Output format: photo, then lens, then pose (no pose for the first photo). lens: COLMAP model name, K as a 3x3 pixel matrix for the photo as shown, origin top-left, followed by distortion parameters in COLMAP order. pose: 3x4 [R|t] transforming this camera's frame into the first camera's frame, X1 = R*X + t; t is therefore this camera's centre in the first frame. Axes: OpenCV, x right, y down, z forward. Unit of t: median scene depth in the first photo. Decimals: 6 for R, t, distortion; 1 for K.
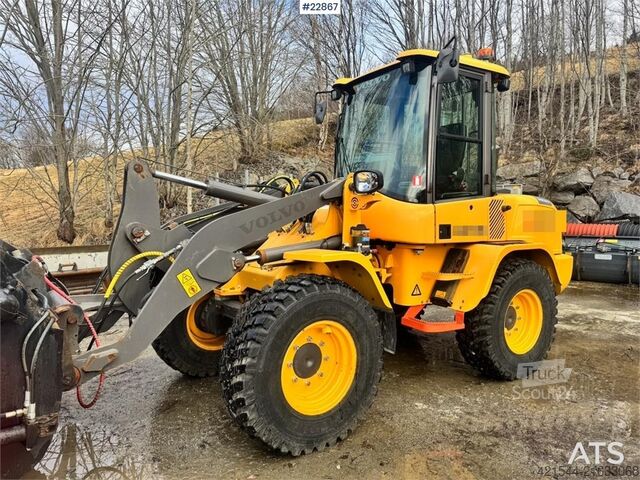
lens RADIAL K [[448.1, 0, 320.0], [0, 448.1, 240.0], [0, 0, 1]] dist [0.080206, -0.104940]
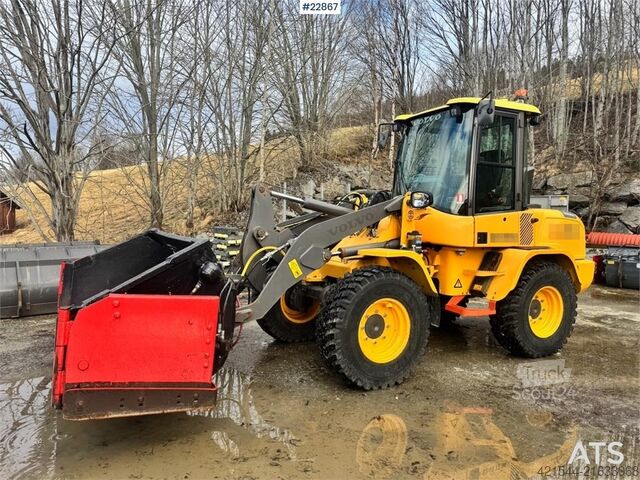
lens RADIAL K [[448.5, 0, 318.4], [0, 448.5, 241.4], [0, 0, 1]] dist [0.085090, -0.105257]
pose [[0.993926, 0.025537, -0.107049, -0.044366], [-0.026107, 0.999651, -0.003930, 0.007959], [0.106911, 0.006700, 0.994246, -0.316419]]
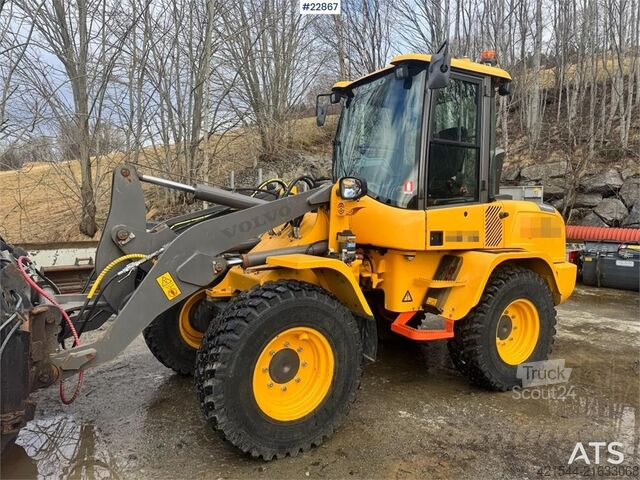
lens RADIAL K [[448.1, 0, 320.0], [0, 448.1, 240.0], [0, 0, 1]] dist [0.080206, -0.104940]
pose [[0.998082, 0.021637, -0.057997, 0.077342], [-0.021155, 0.999736, 0.008919, -0.017922], [0.058175, -0.007675, 0.998277, 0.001319]]
